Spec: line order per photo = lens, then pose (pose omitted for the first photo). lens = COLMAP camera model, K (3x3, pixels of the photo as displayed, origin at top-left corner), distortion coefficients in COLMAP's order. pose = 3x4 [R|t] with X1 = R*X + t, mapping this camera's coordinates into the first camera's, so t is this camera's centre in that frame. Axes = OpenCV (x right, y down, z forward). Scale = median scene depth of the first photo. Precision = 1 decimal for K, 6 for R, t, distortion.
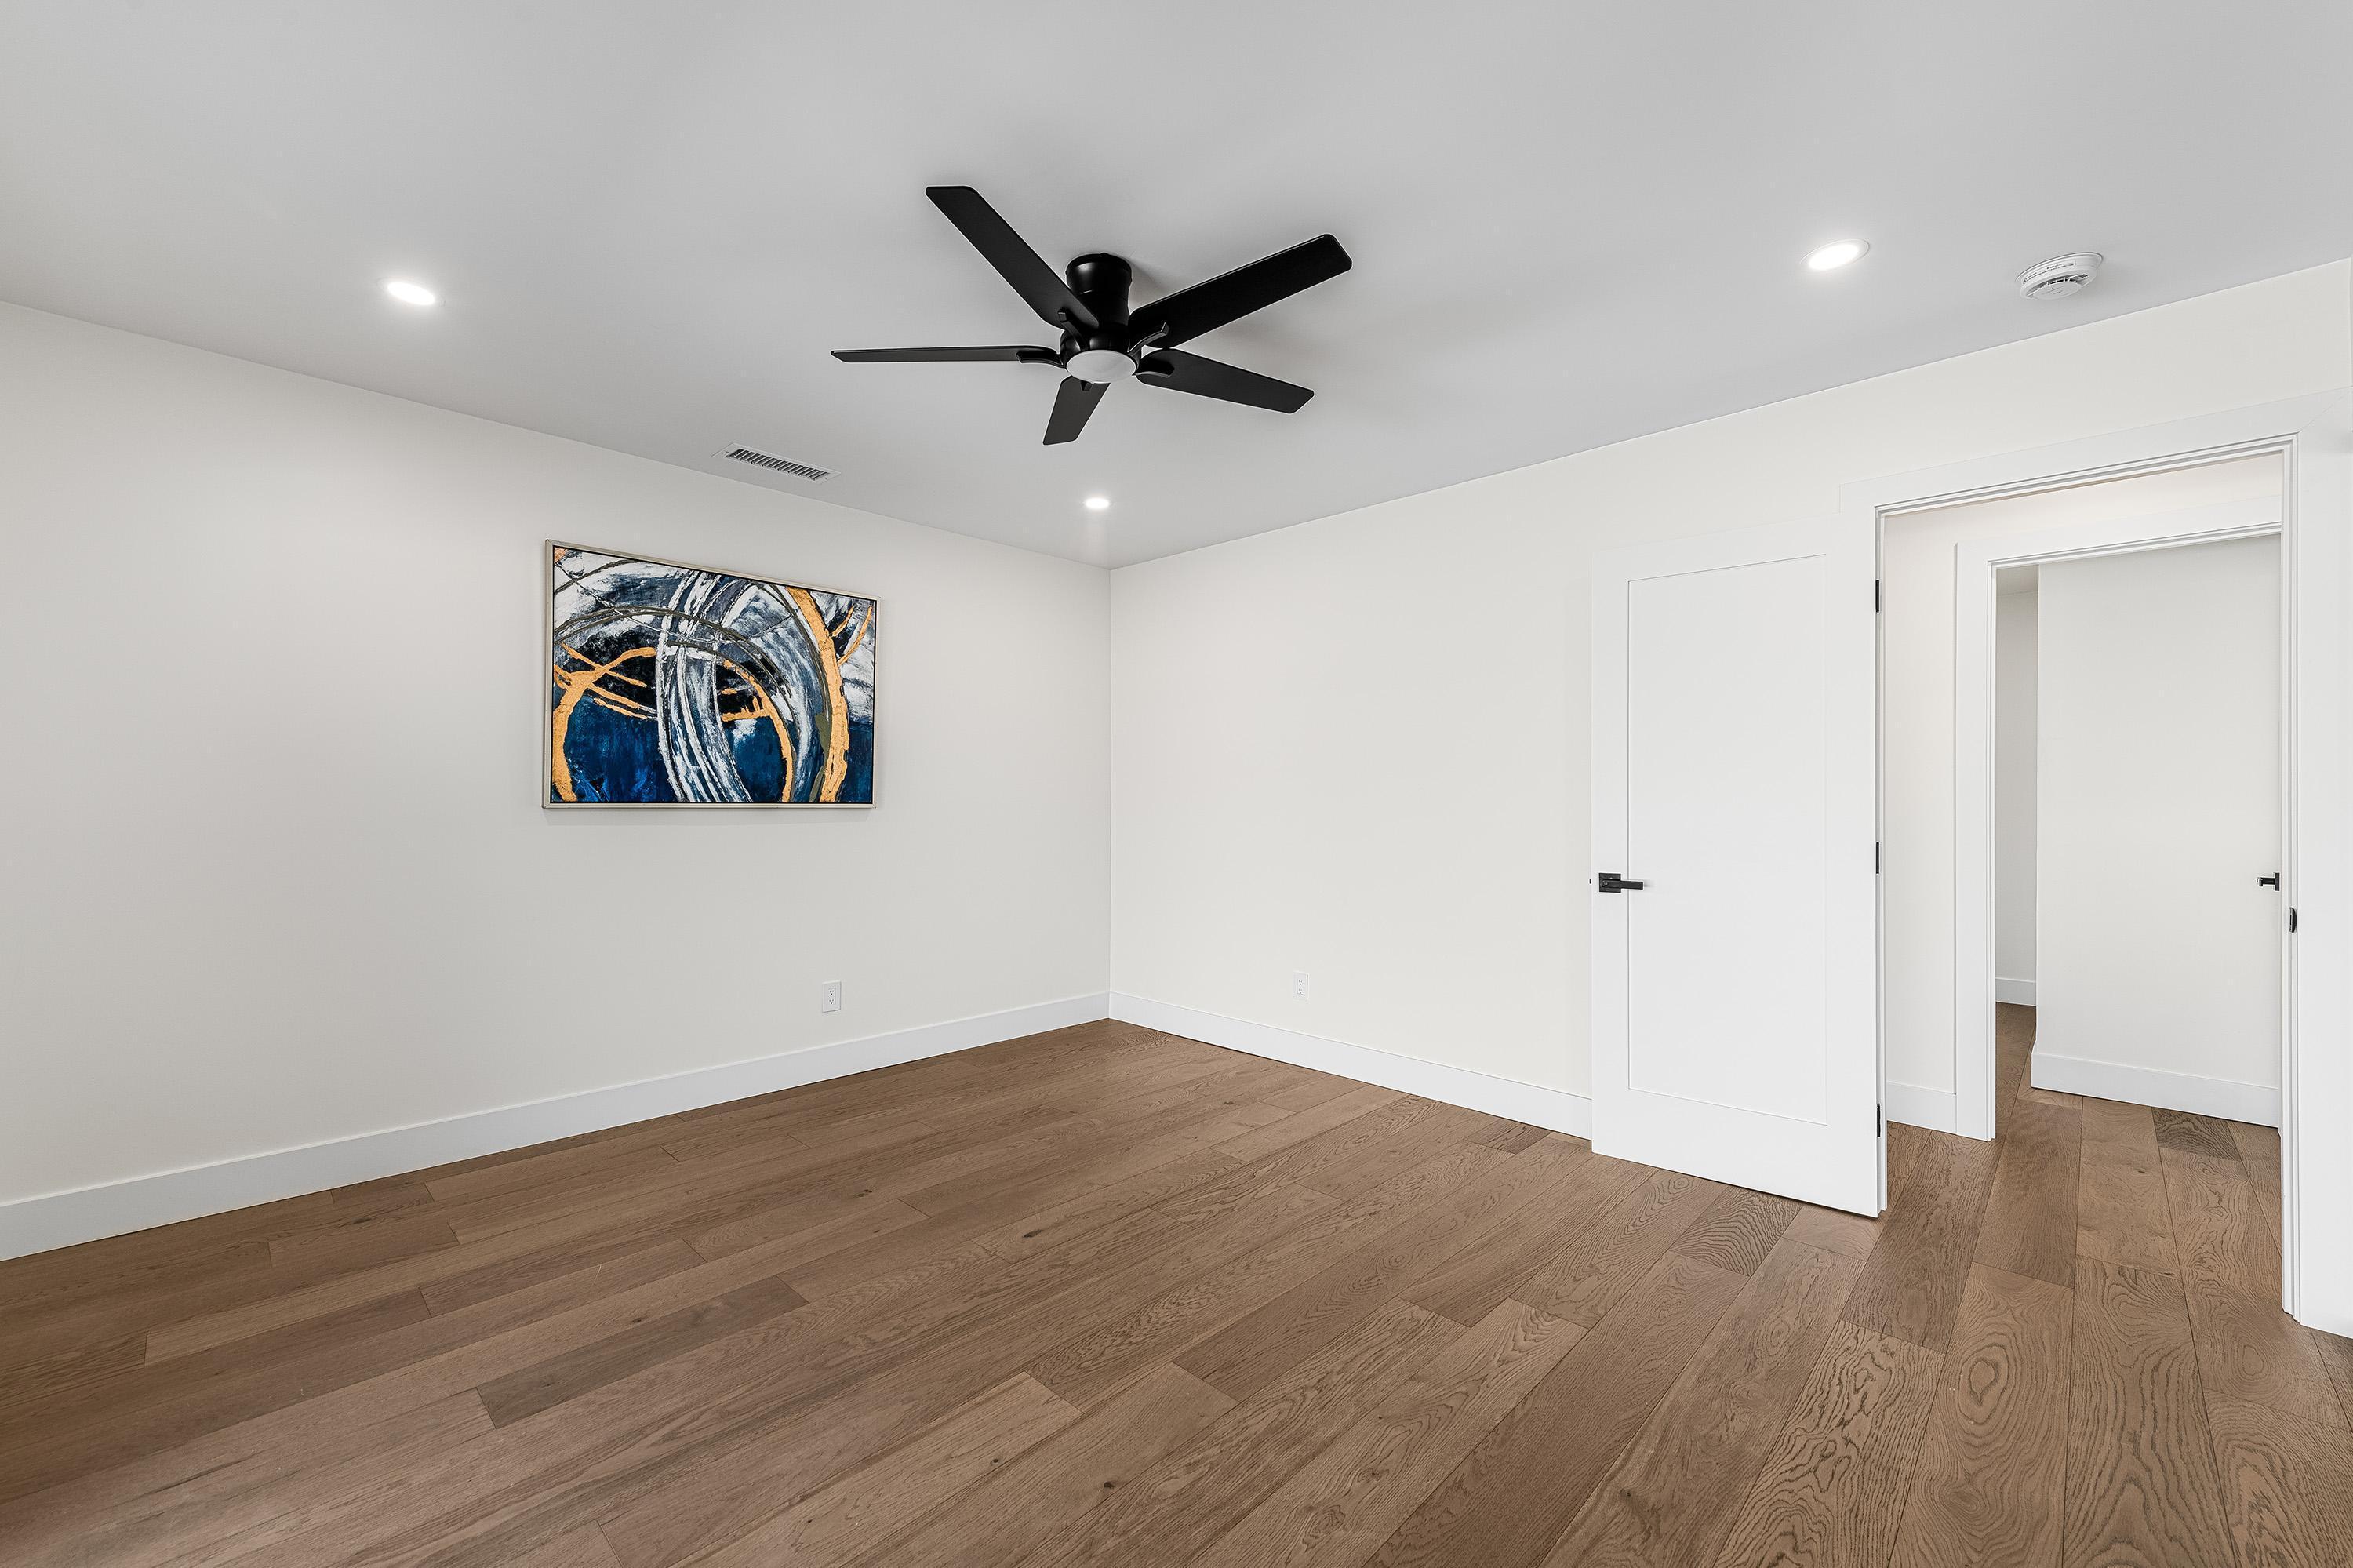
lens RADIAL K [[937.8, 0, 1171.5], [0, 937.8, 797.9], [0, 0, 1]] dist [0.013729, -0.000266]
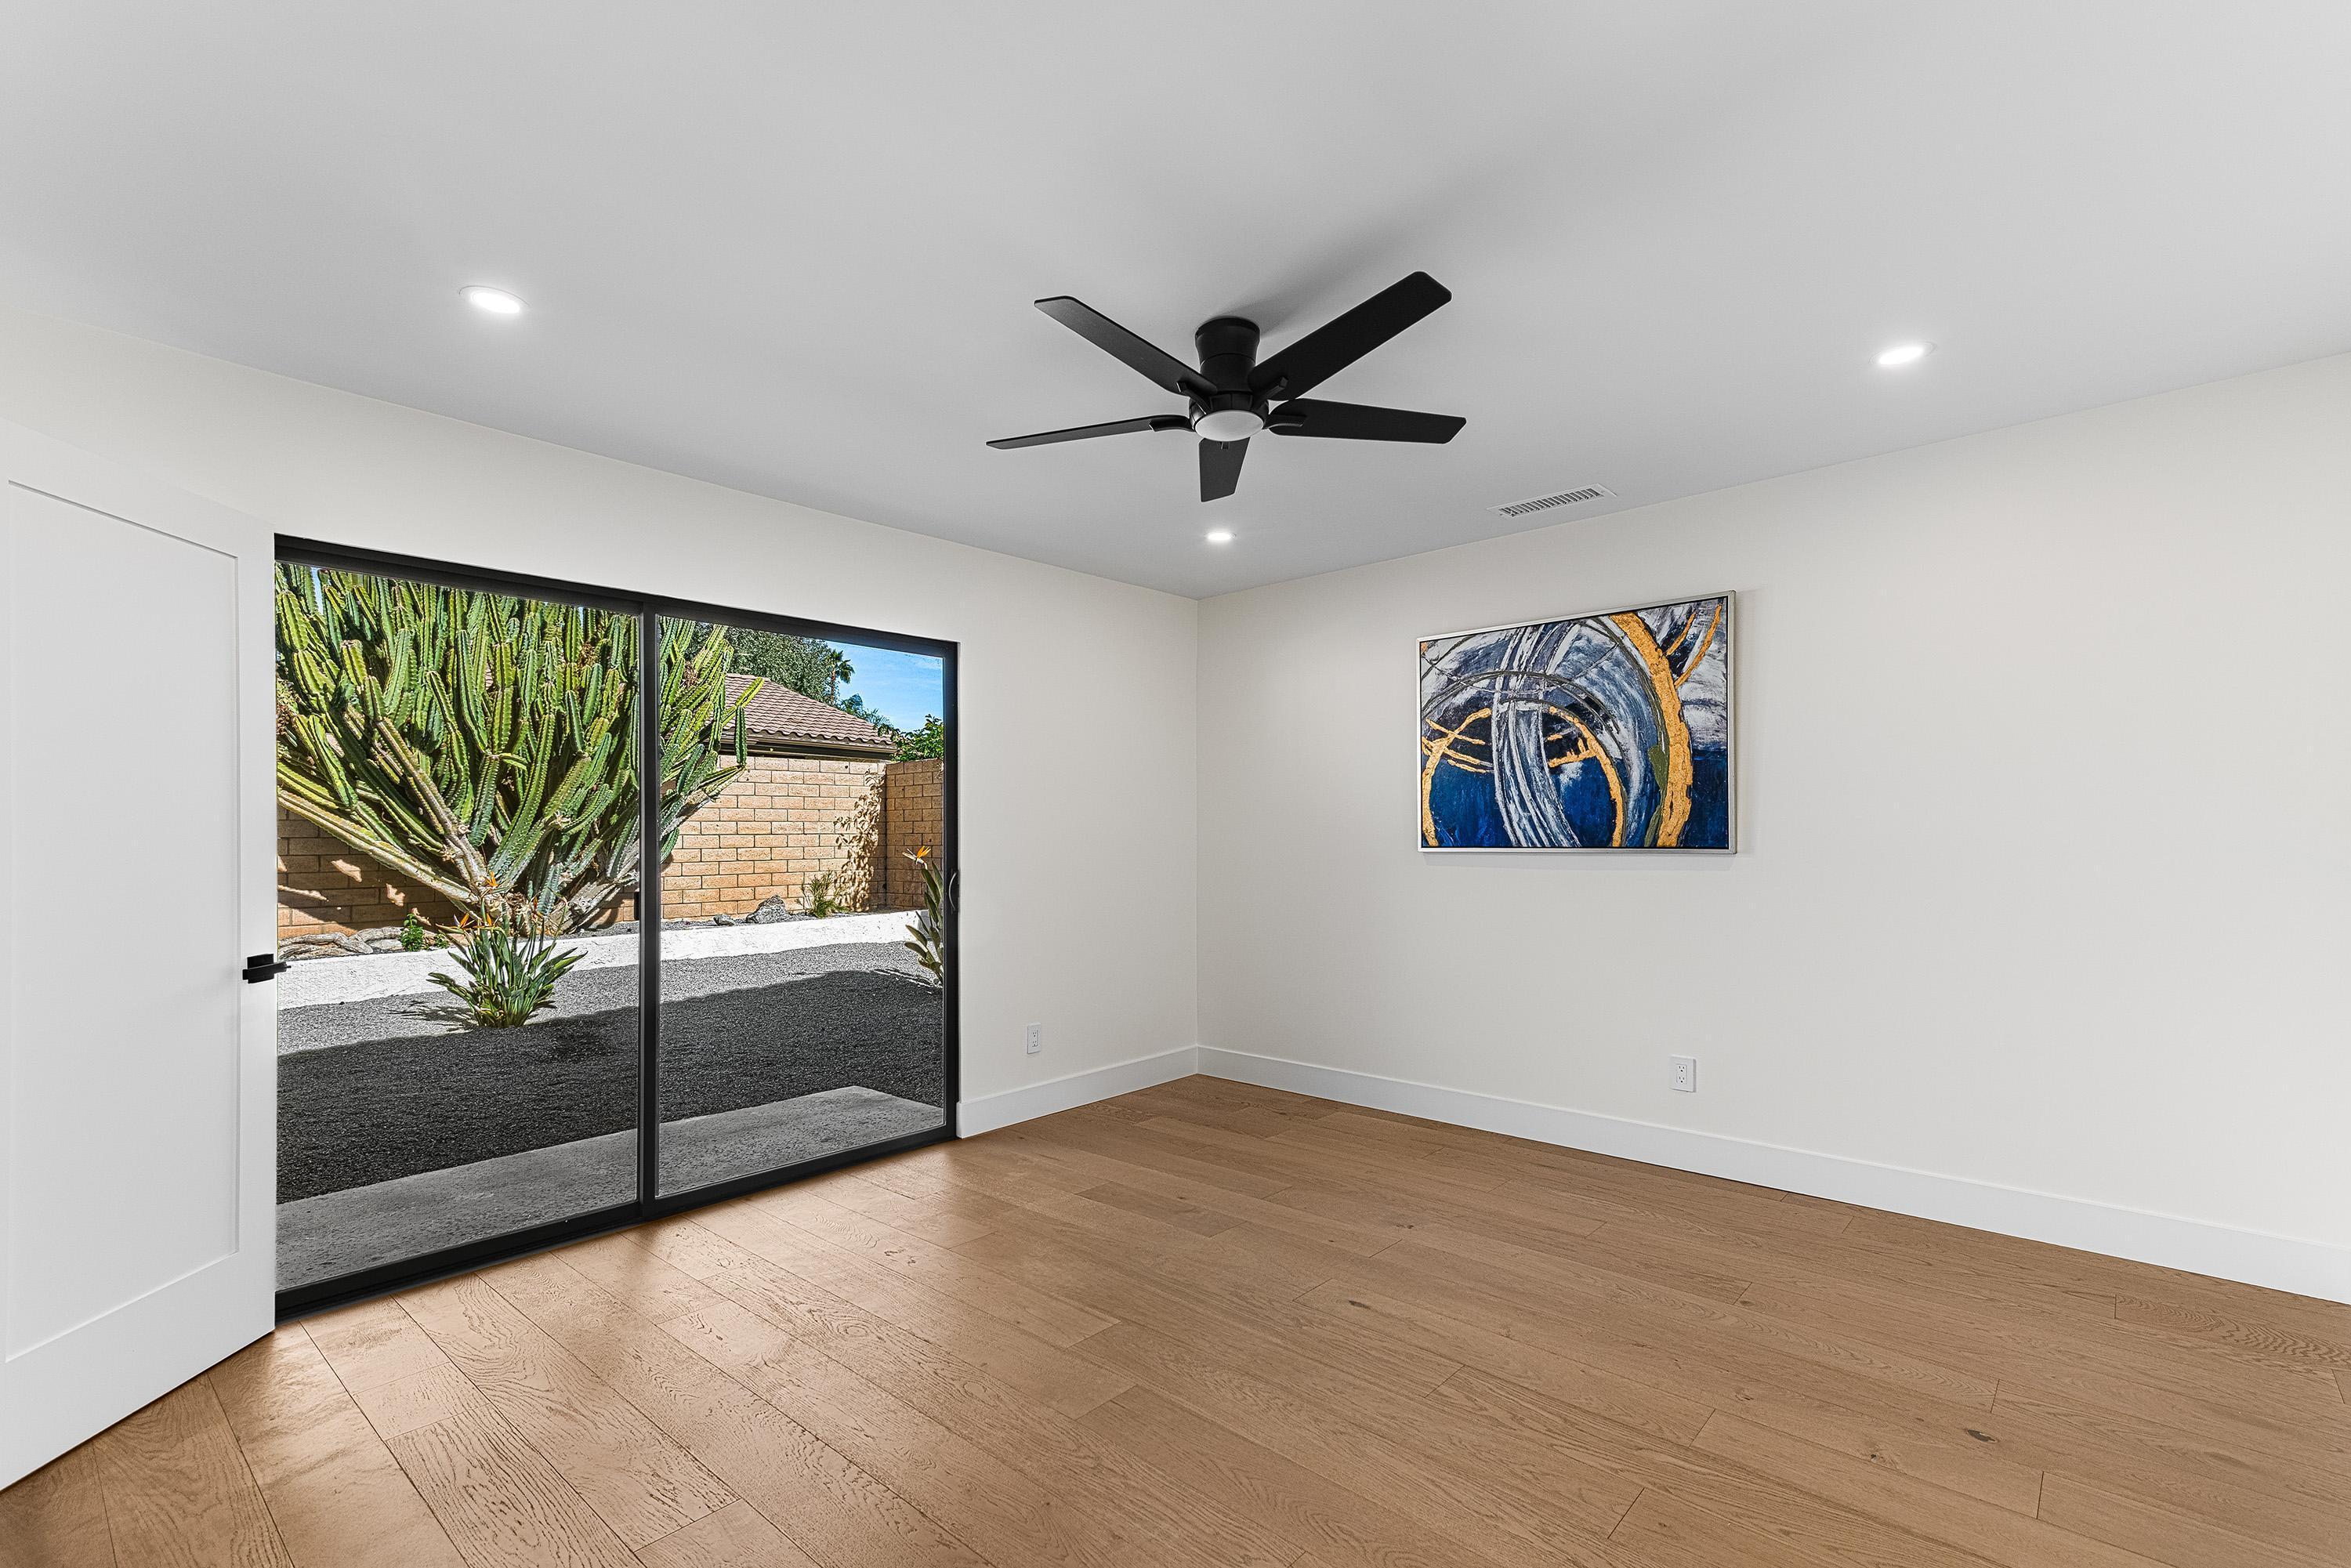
lens RADIAL K [[1065.1, 0, 1170.8], [0, 1065.1, 833.2], [0, 0, 1]] dist [0.032471, -0.000030]
pose [[0.030633, -0.010153, -0.999479, 0.669330], [0.008840, 0.999912, -0.009887, -0.002483], [0.999492, -0.008533, 0.030720, 0.559352]]
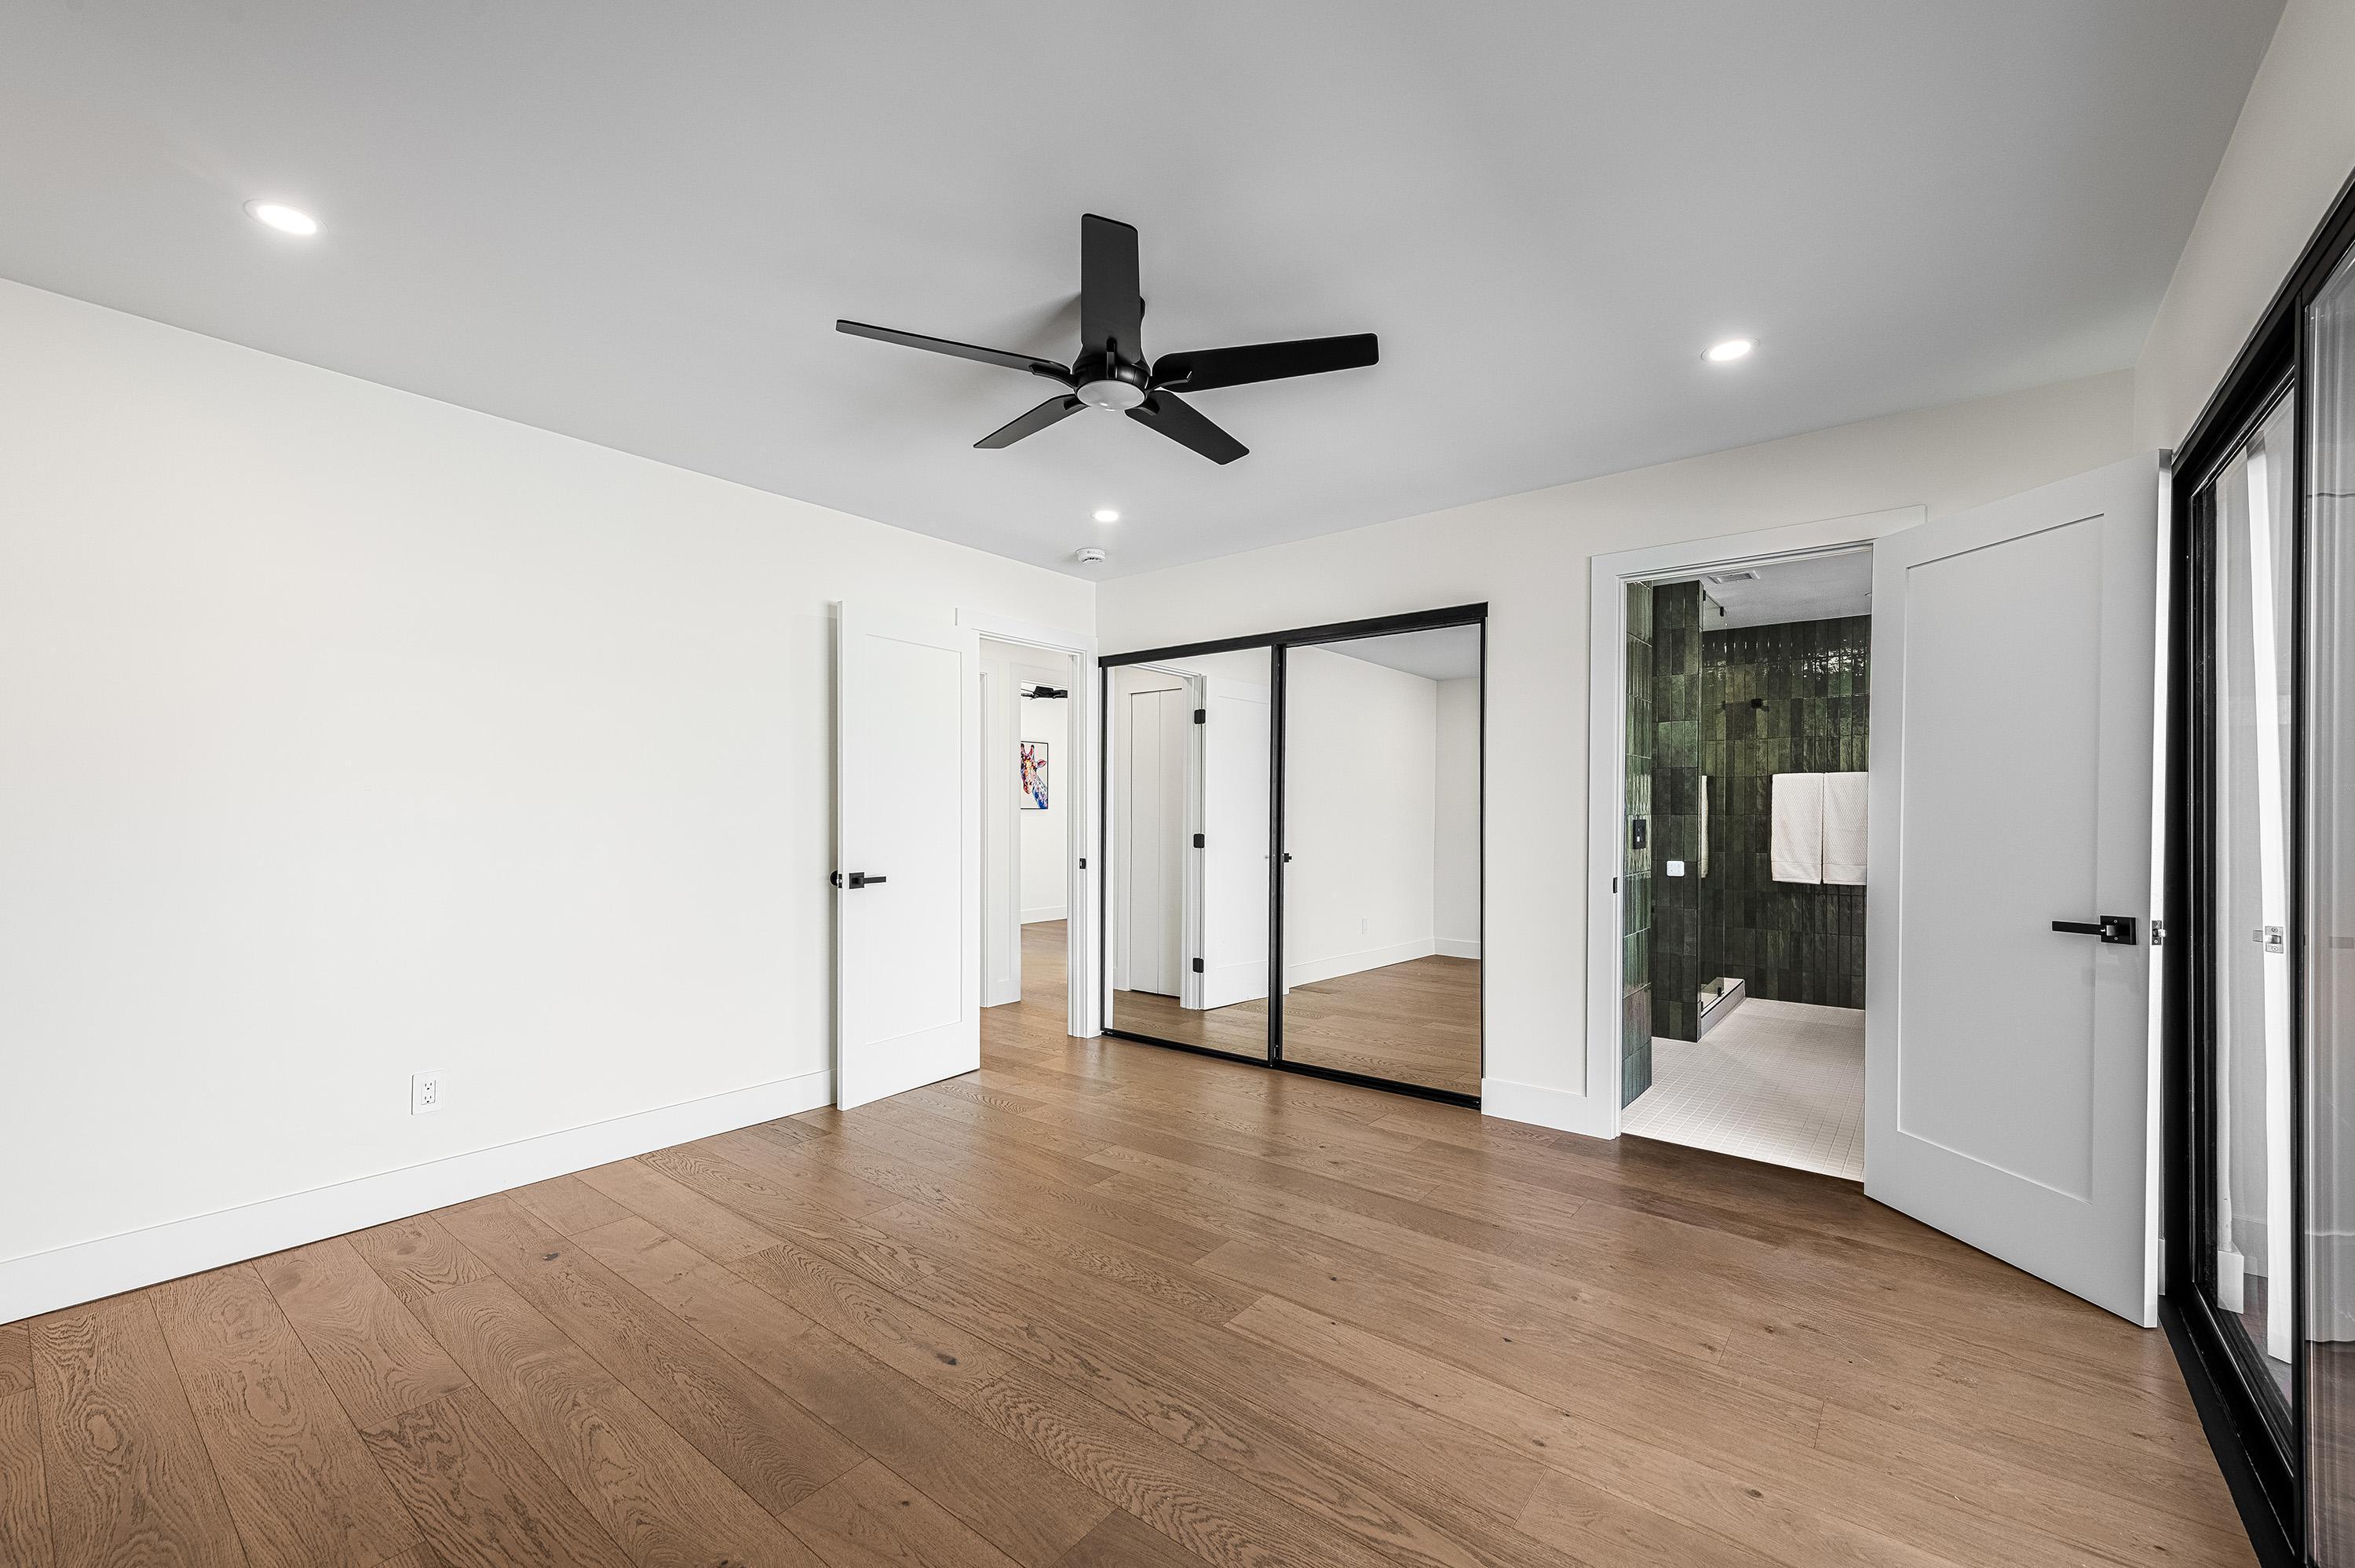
lens RADIAL K [[938.4, 0, 1172.5], [0, 938.4, 797.9], [0, 0, 1]] dist [0.013729, -0.000266]
pose [[-0.093417, 0.012973, 0.995543, -0.691030], [-0.002131, 0.999910, -0.013230, -0.000197], [-0.995625, -0.003357, -0.093381, 0.635235]]
